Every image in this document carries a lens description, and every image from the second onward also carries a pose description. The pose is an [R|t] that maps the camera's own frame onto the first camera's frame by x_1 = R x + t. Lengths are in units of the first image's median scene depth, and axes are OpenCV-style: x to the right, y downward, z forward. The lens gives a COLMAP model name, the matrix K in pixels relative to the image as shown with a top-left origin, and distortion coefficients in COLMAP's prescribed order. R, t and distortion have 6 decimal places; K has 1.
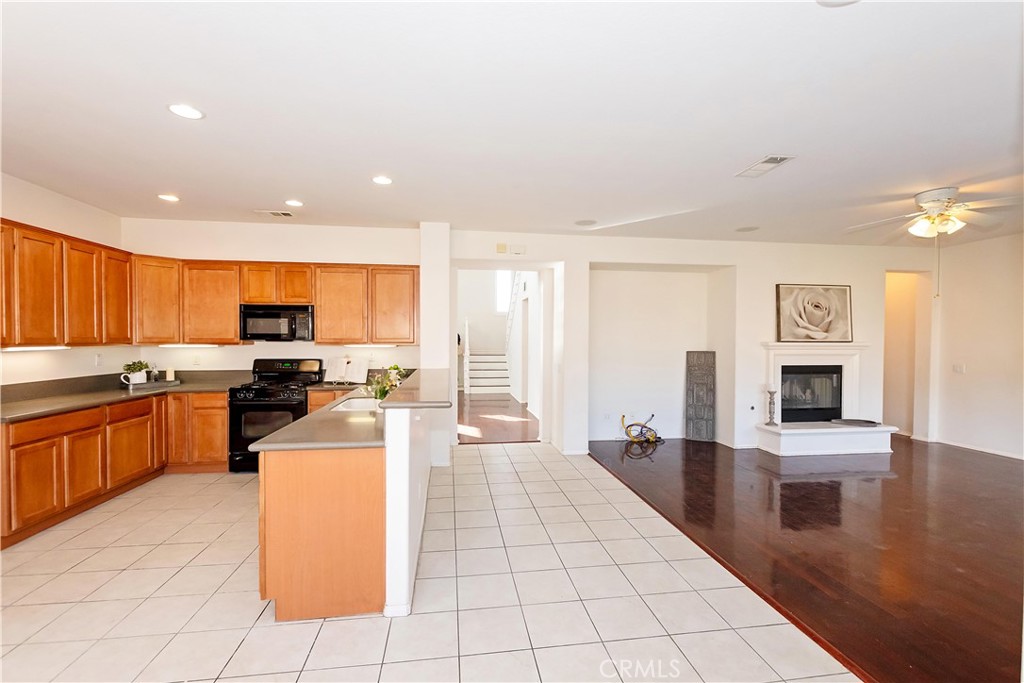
lens RADIAL K [[449.3, 0, 513.2], [0, 449.3, 344.2], [0, 0, 1]] dist [0.005530, -0.000404]
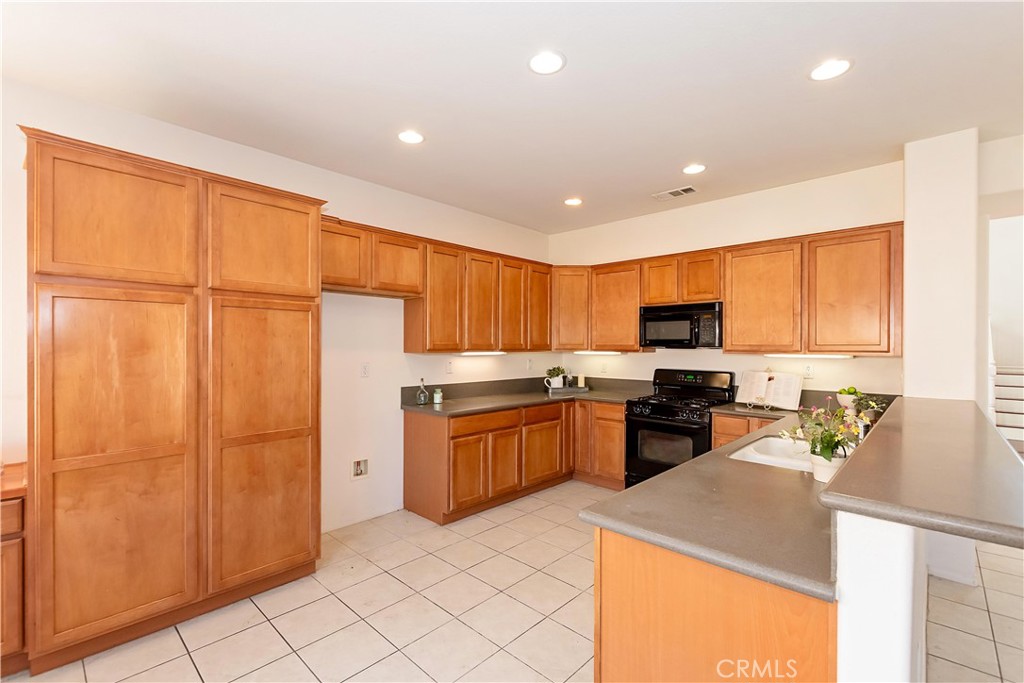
lens RADIAL K [[449.3, 0, 509.2], [0, 449.3, 348.9], [0, 0, 1]] dist [0.005530, -0.000404]
pose [[0.625638, 0.004174, -0.780102, -0.080274], [-0.012680, 0.999908, -0.004820, 0.001751], [0.780010, 0.012907, 0.625633, 0.266521]]
